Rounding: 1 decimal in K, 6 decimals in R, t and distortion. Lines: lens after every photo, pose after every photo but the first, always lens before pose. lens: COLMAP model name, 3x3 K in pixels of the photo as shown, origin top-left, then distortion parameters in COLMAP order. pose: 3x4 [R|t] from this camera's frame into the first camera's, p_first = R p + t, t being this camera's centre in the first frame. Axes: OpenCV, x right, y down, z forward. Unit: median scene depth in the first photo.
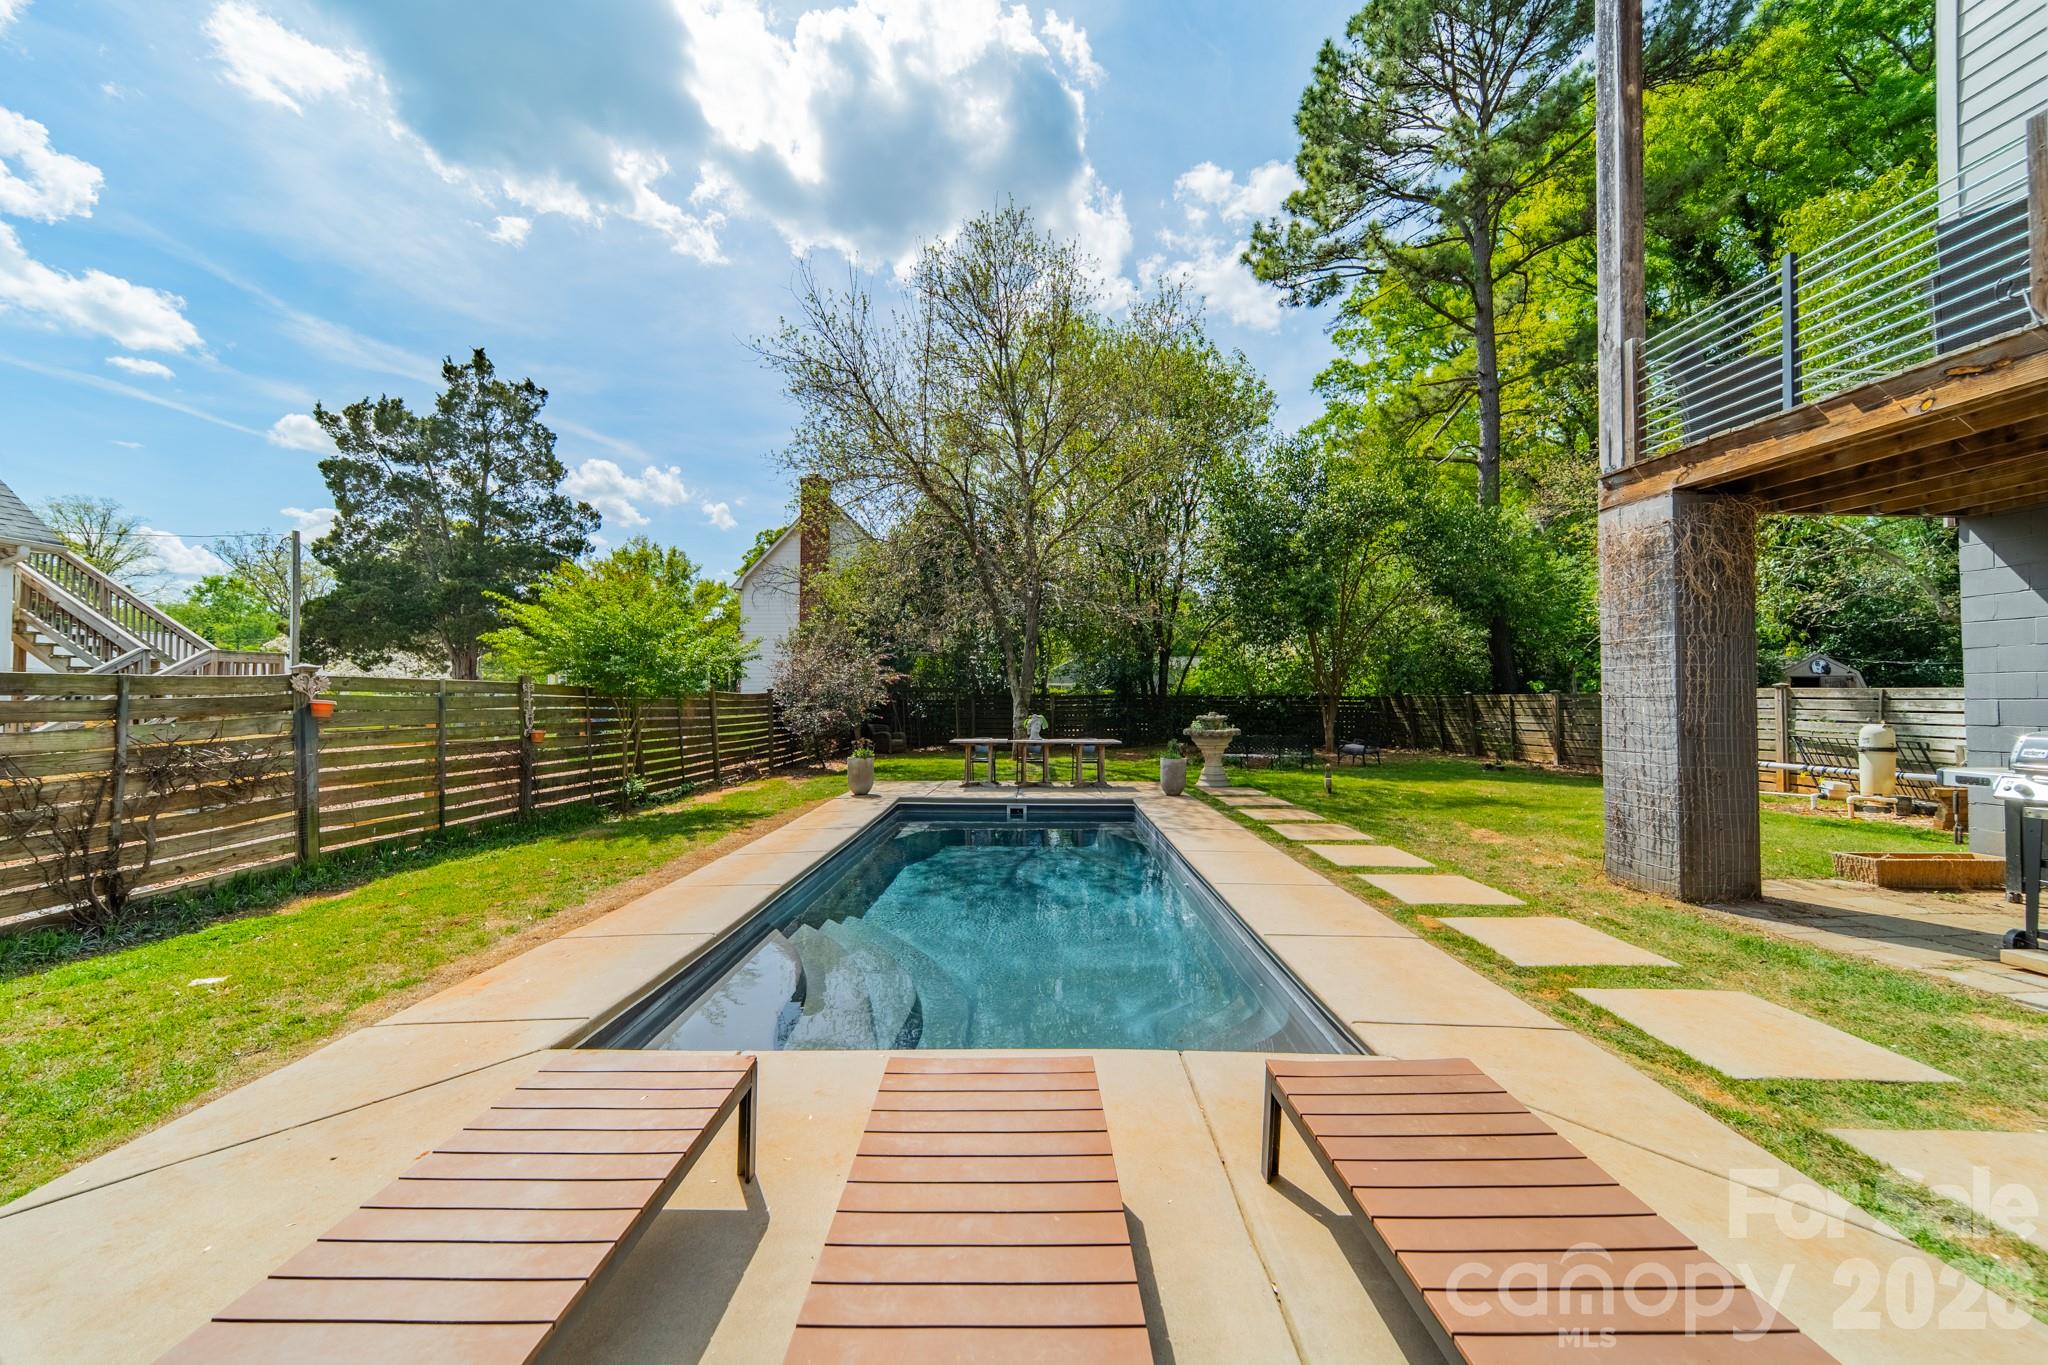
lens RADIAL K [[729.3, 0, 1028.3], [0, 729.3, 683.2], [0, 0, 1]] dist [0.003200, 0.000198]
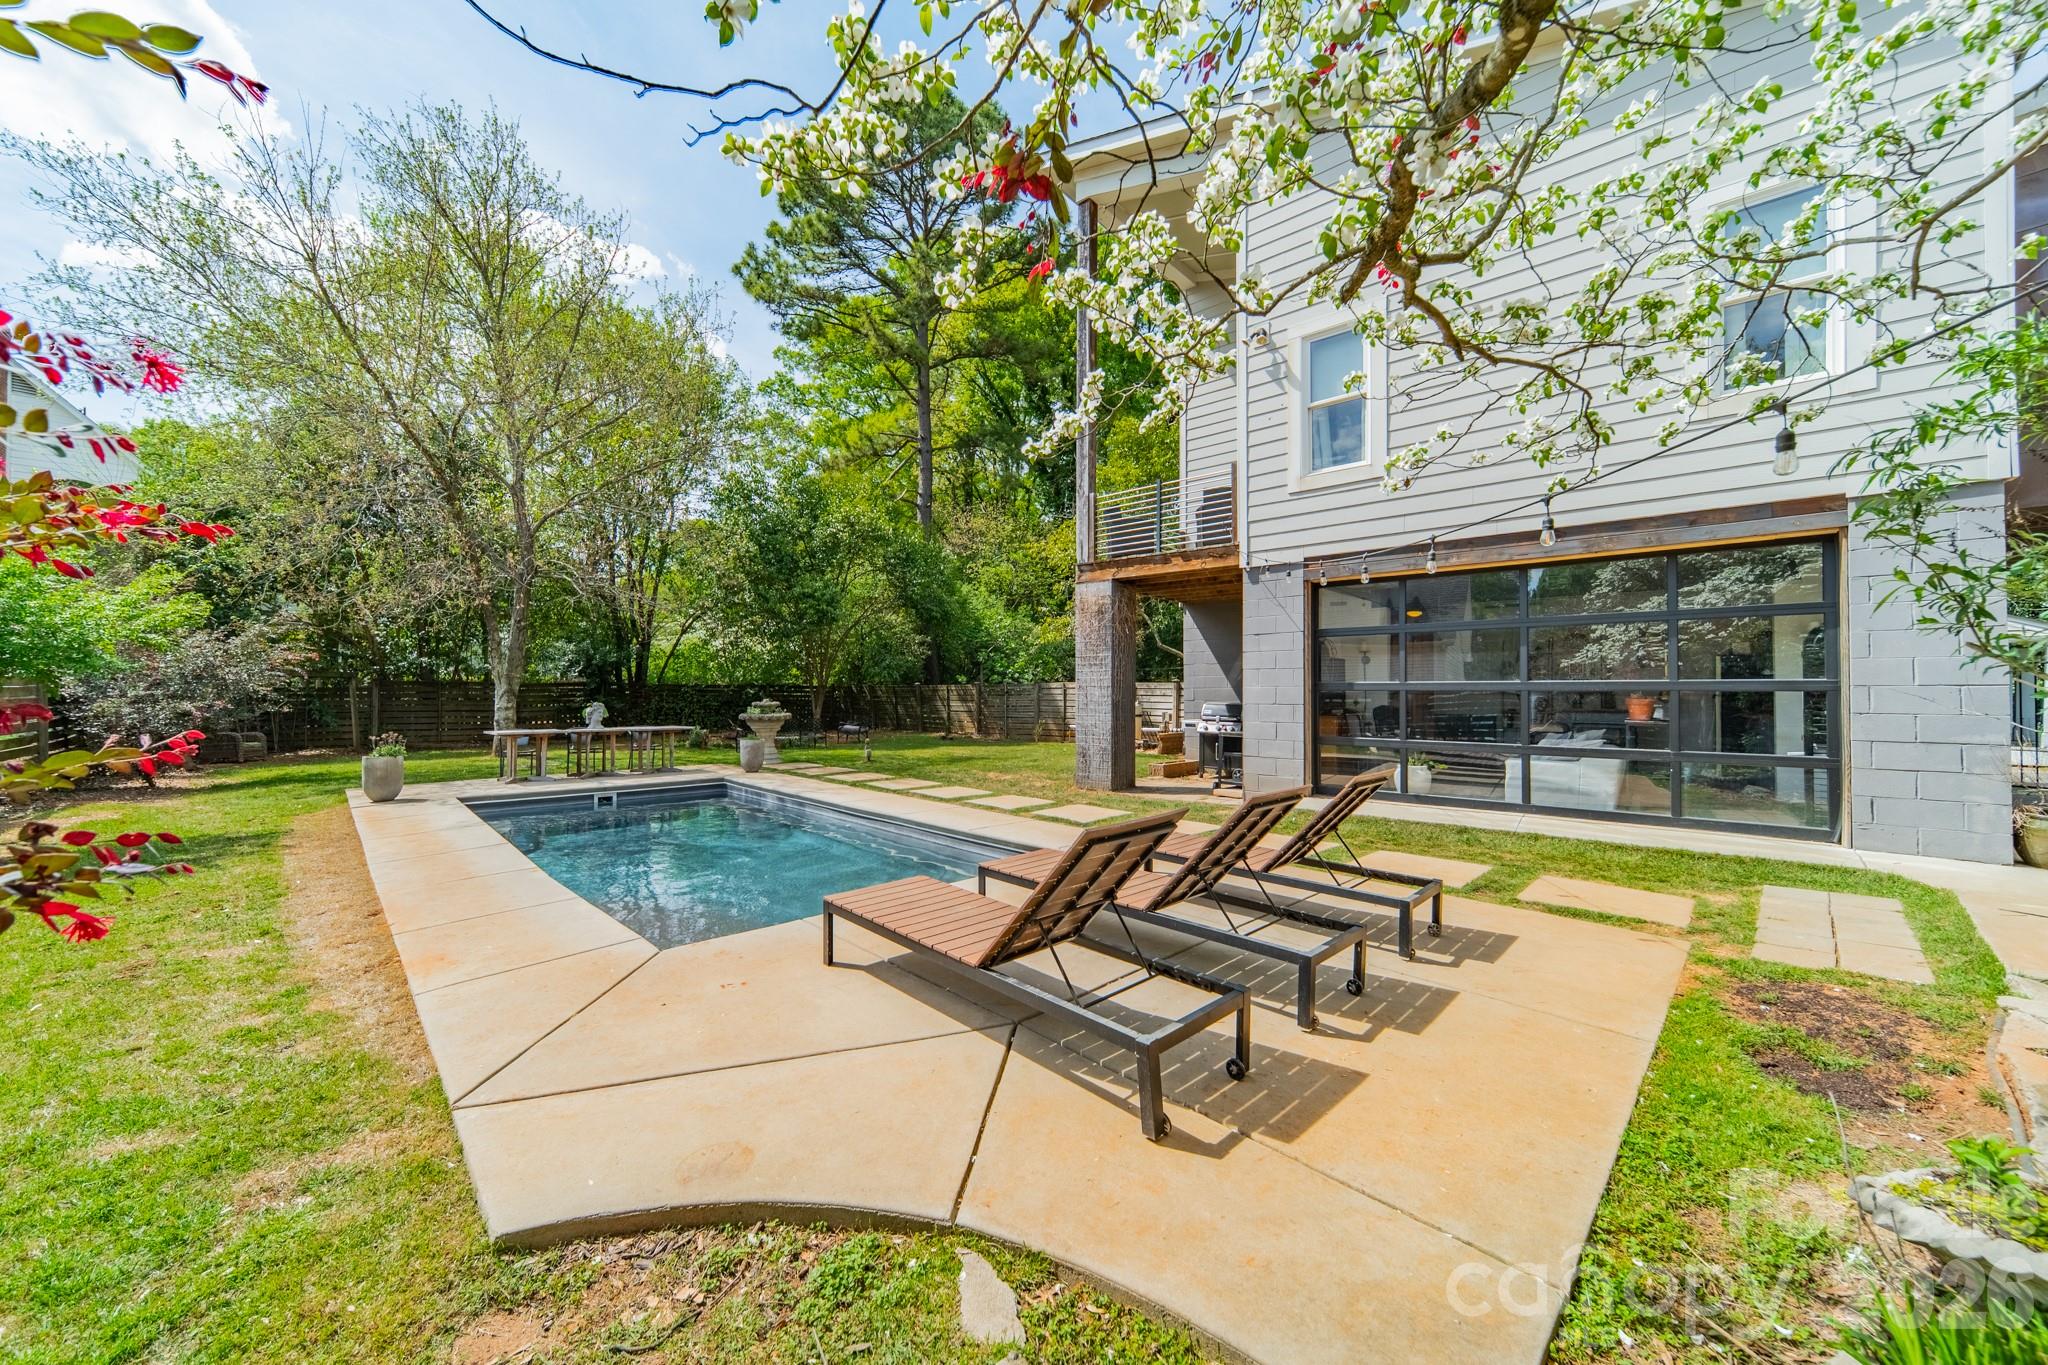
lens RADIAL K [[729.3, 0, 1025.4], [0, 729.3, 679.8], [0, 0, 1]] dist [0.003200, 0.000198]
pose [[0.710373, 0.011112, 0.703738, -0.601764], [-0.017703, 0.999841, 0.002082, 0.001148], [-0.703603, -0.013937, 0.710457, -0.204369]]
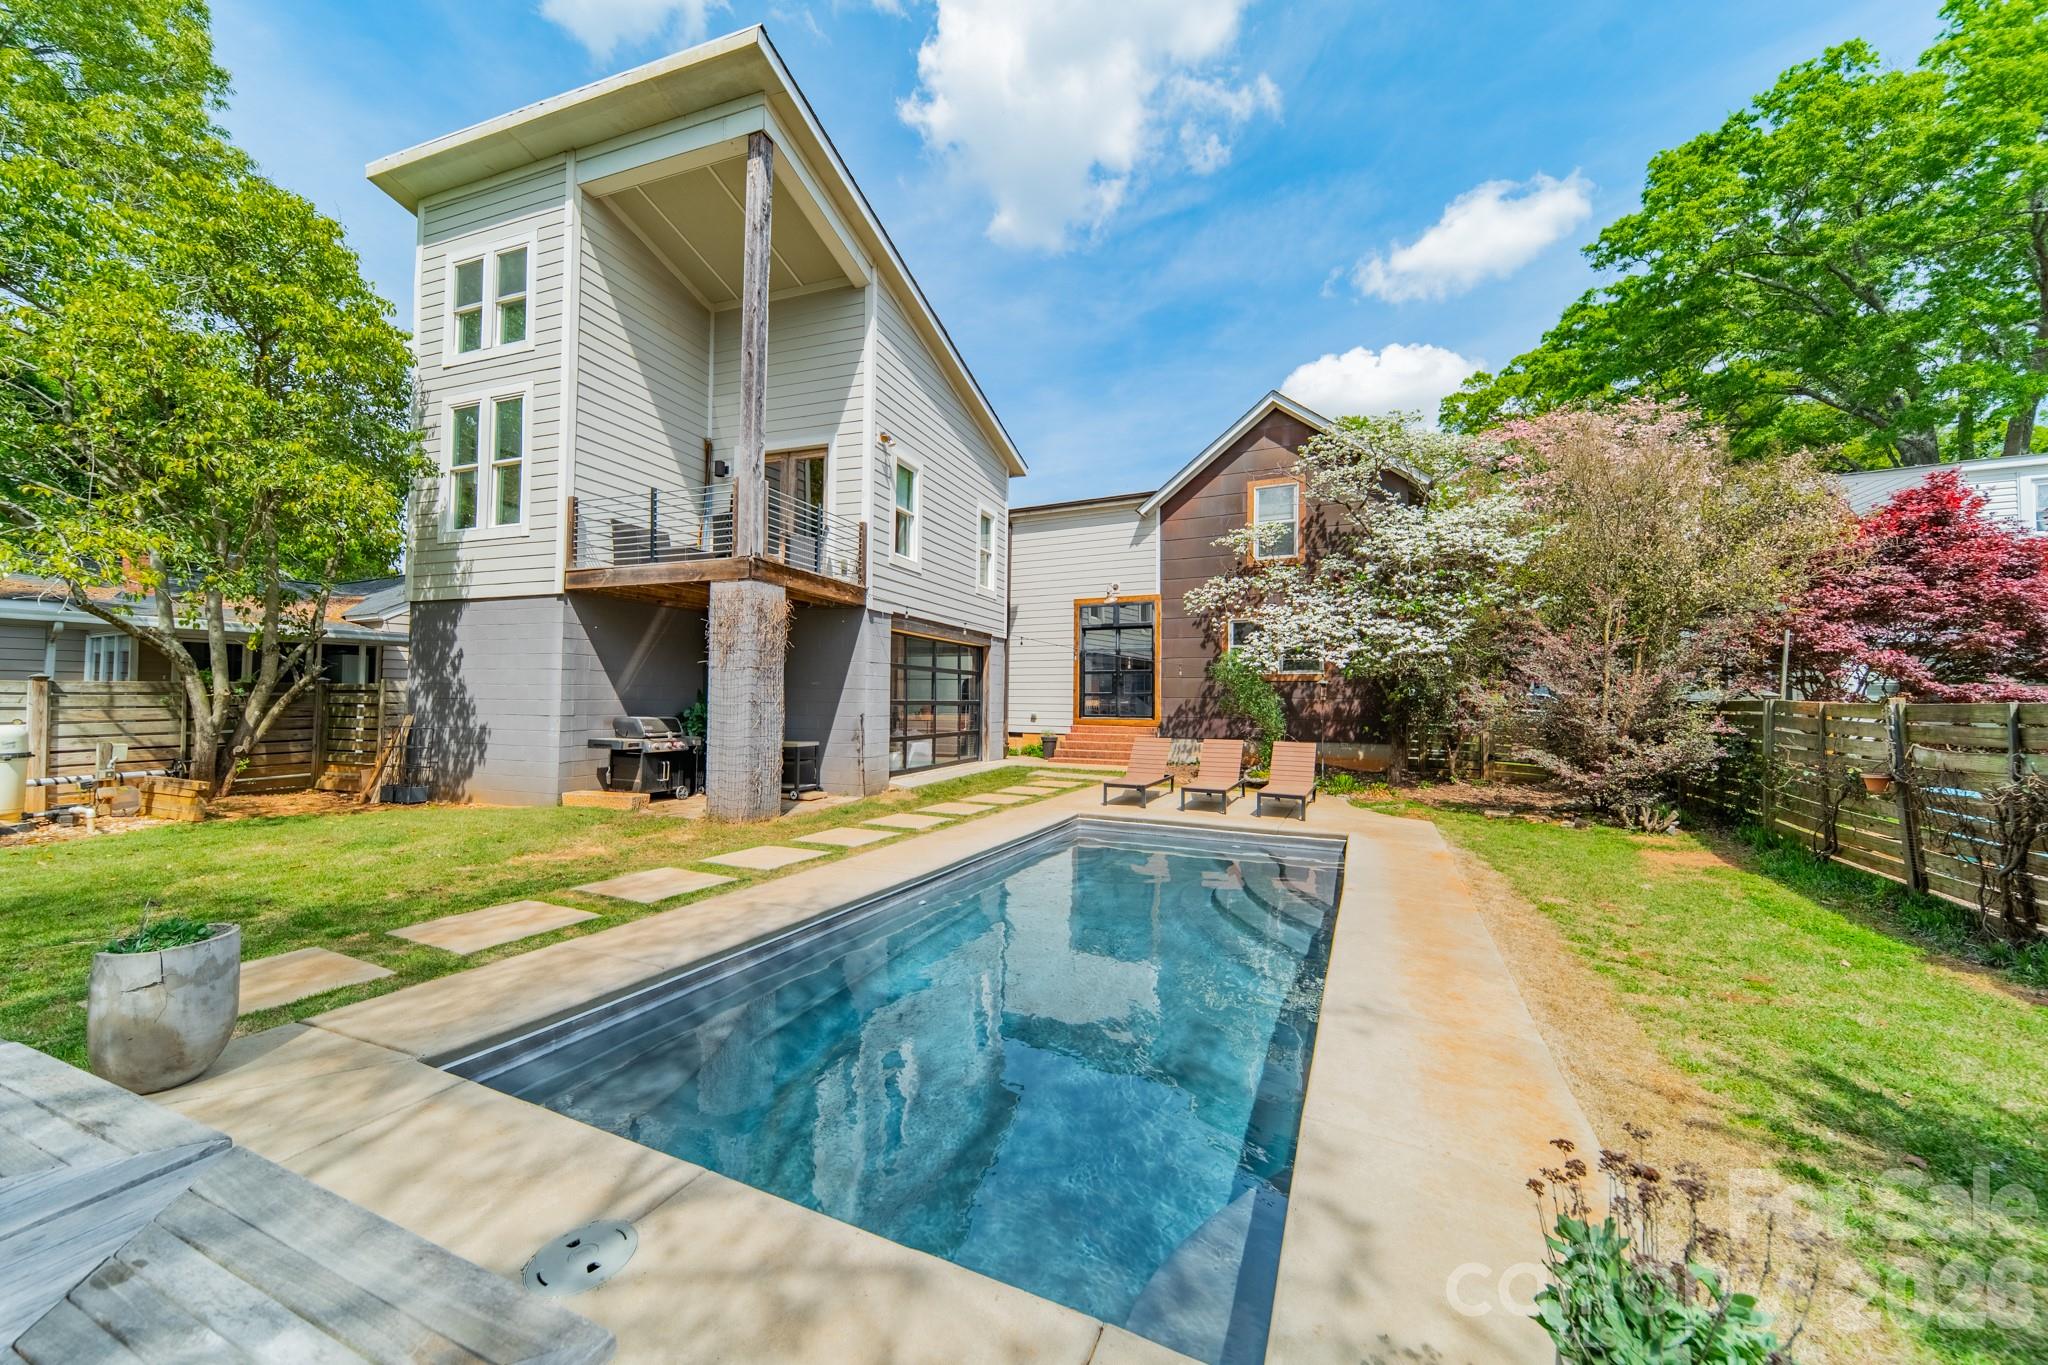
lens RADIAL K [[729.3, 0, 1021.8], [0, 729.3, 686.7], [0, 0, 1]] dist [0.003200, 0.000198]
pose [[-0.910326, -0.004576, 0.413866, -0.366921], [-0.022224, 0.999037, -0.037837, 0.033505], [-0.413294, -0.043642, -0.909551, 2.258725]]
